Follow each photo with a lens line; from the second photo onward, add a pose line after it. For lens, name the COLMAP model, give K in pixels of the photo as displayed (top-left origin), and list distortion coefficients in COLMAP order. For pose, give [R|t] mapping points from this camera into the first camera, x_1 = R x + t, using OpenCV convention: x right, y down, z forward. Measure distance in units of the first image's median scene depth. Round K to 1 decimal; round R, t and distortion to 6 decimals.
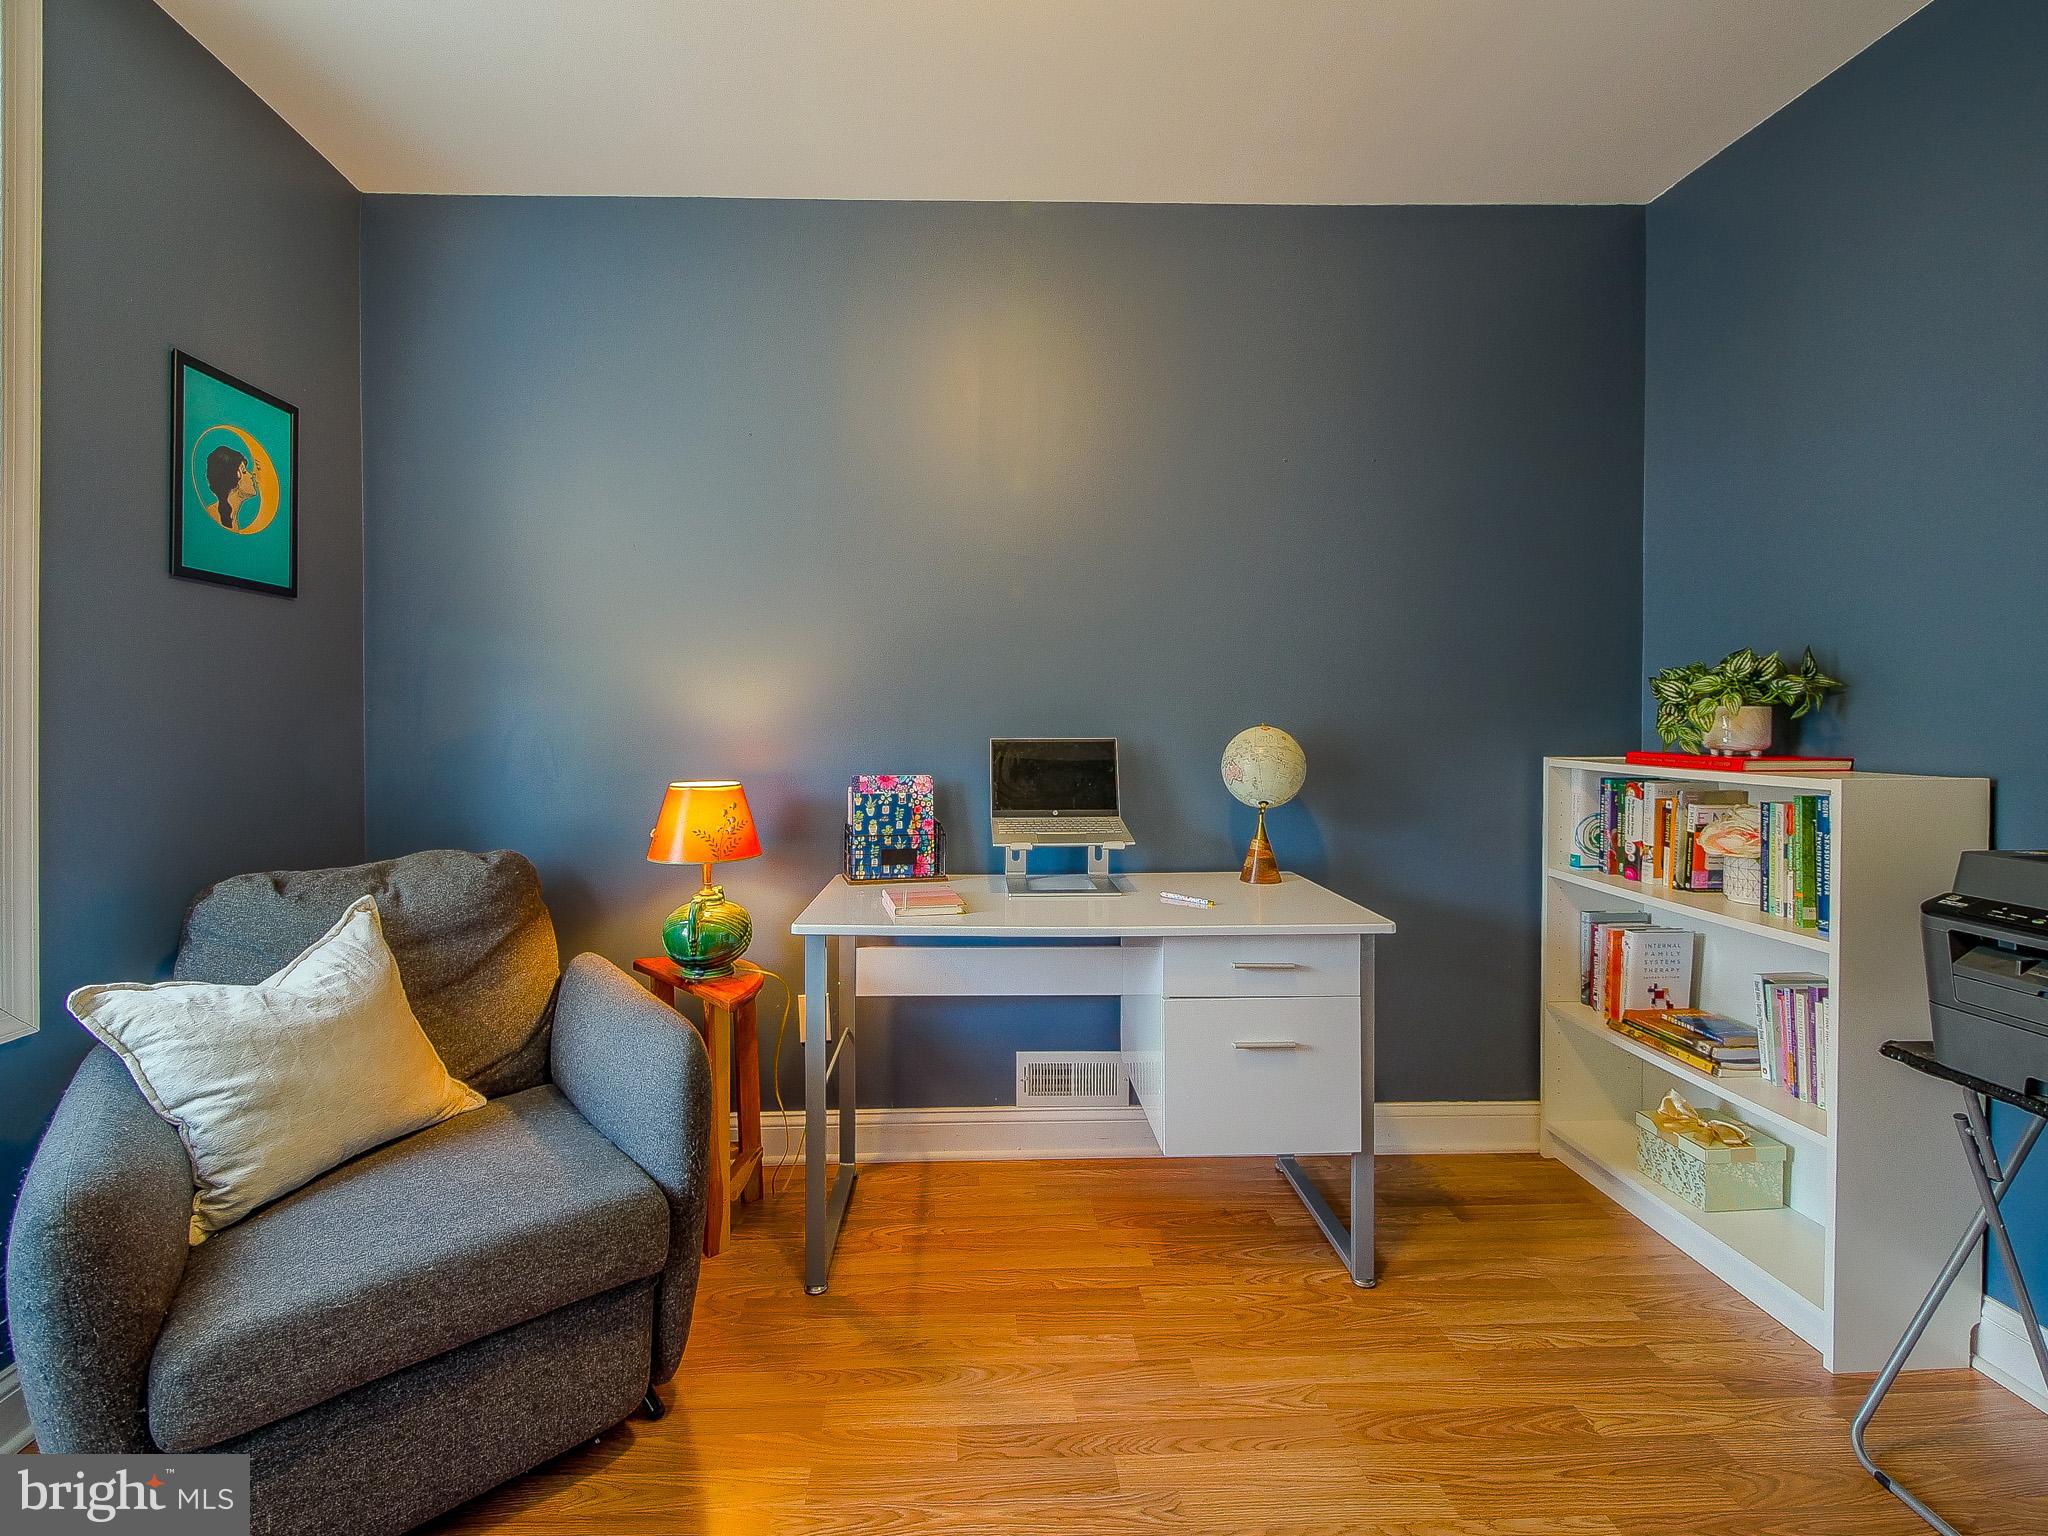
lens RADIAL K [[895.4, 0, 1043.2], [0, 895.4, 733.2], [0, 0, 1]] dist [-0.005390, -0.000381]
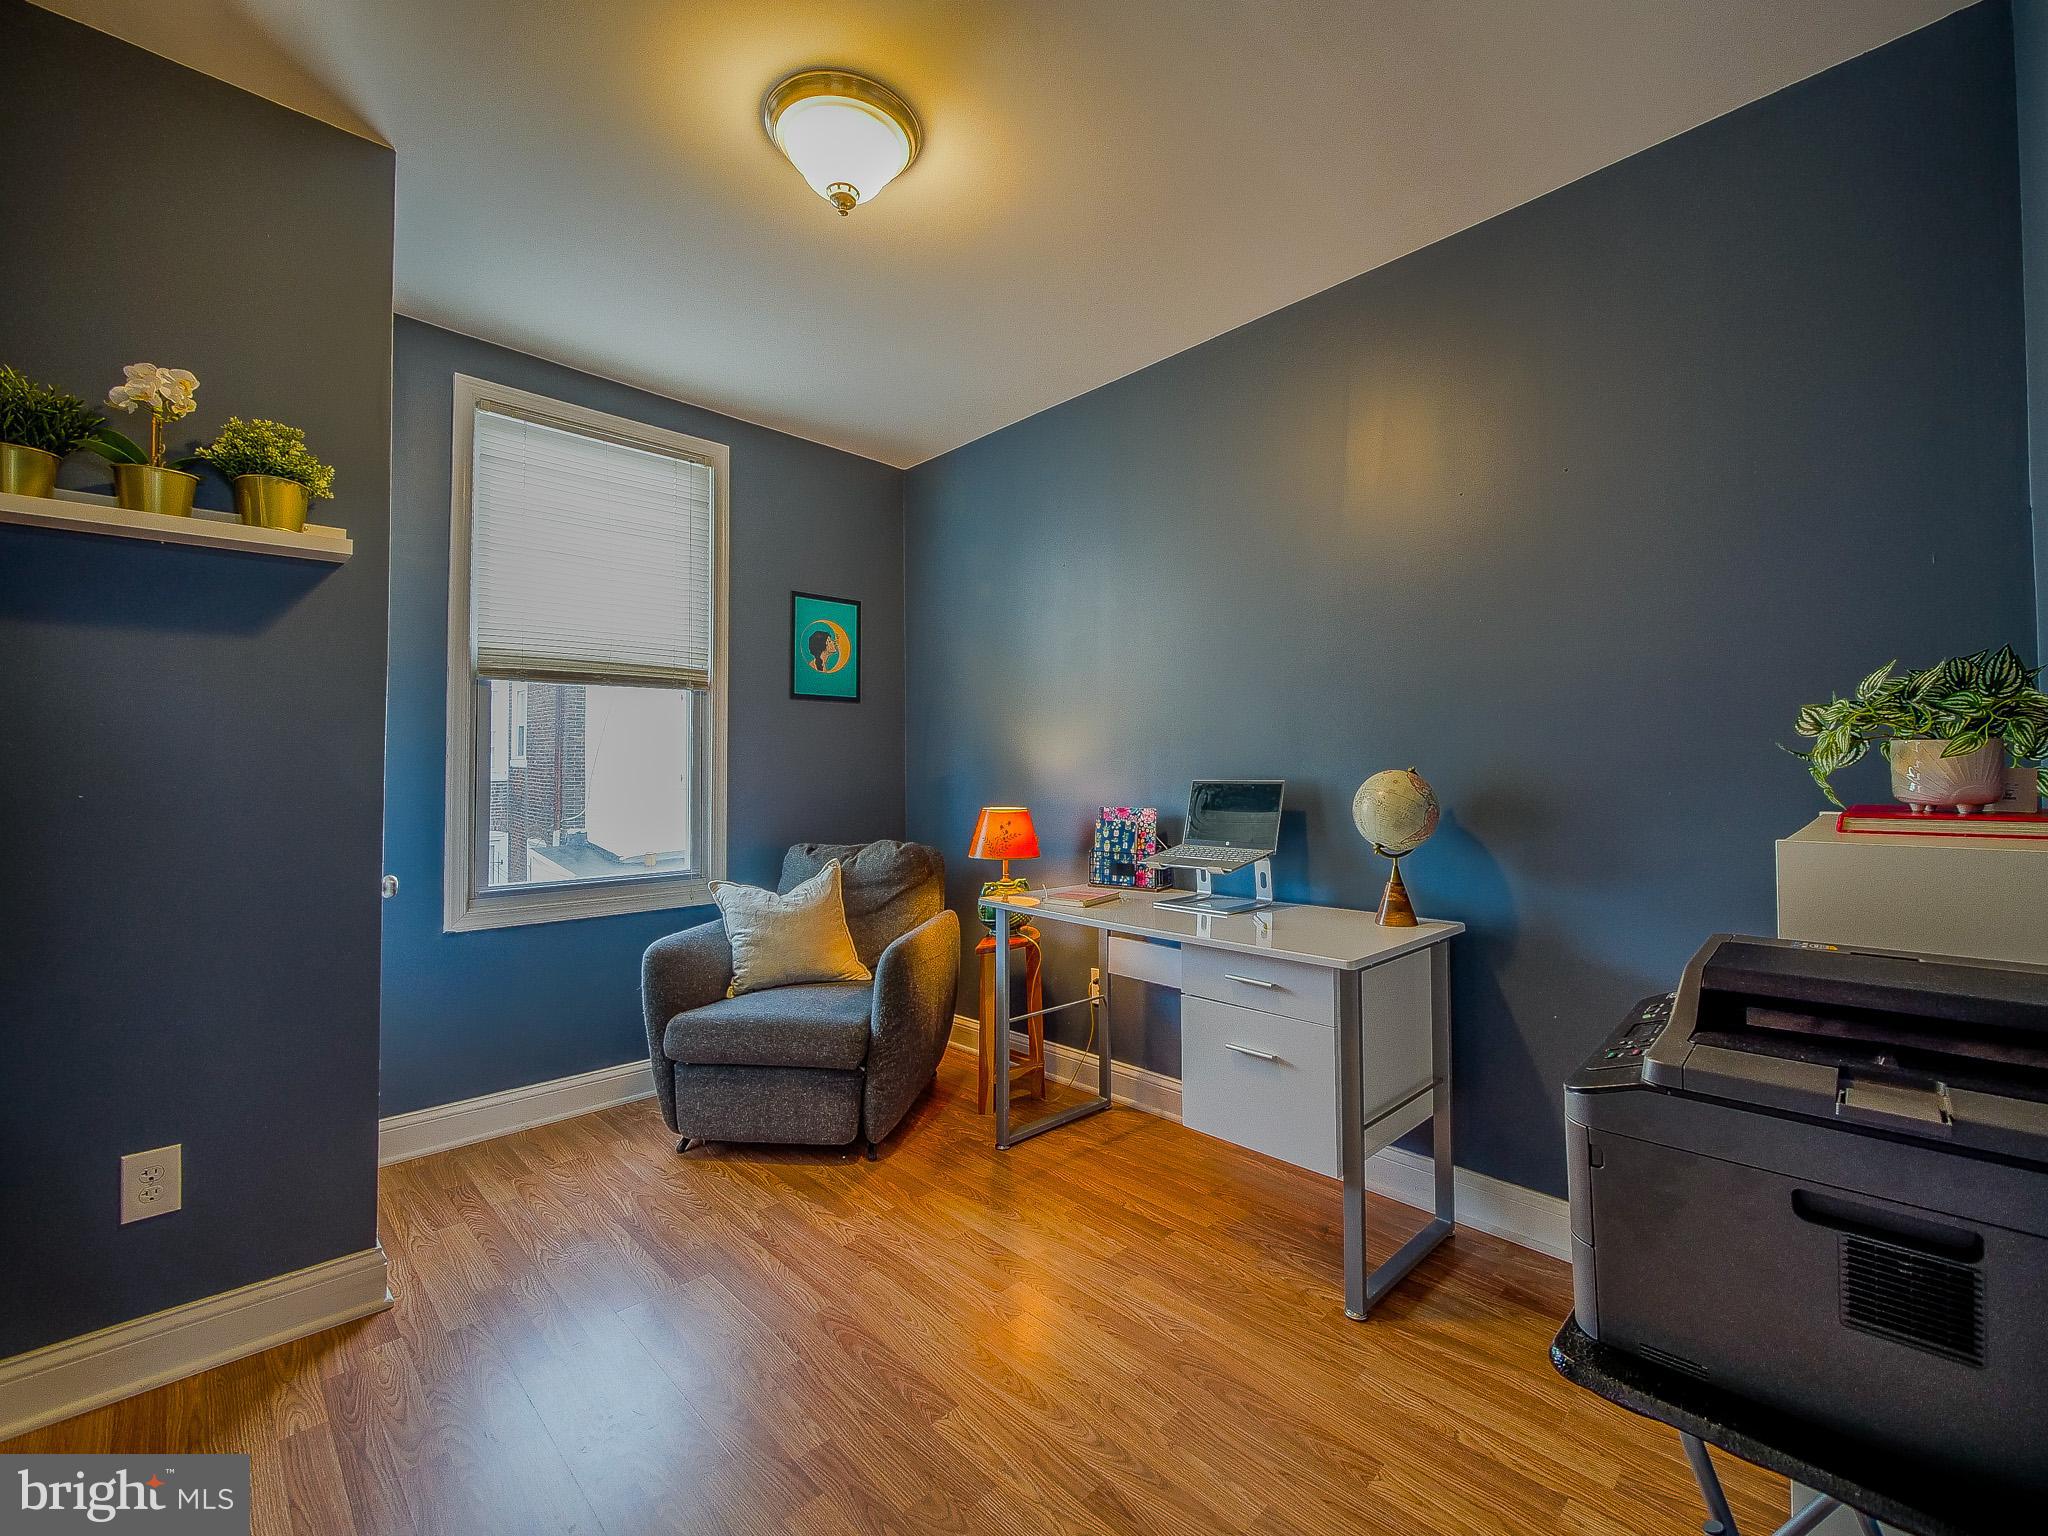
lens RADIAL K [[866.9, 0, 1029.8], [0, 866.9, 754.3], [0, 0, 1]] dist [-0.004291, -0.000065]
pose [[0.672173, -0.015238, -0.740237, 0.774966], [-0.005760, 0.999650, -0.025808, 0.002837], [0.740372, 0.021612, 0.671850, 0.044067]]
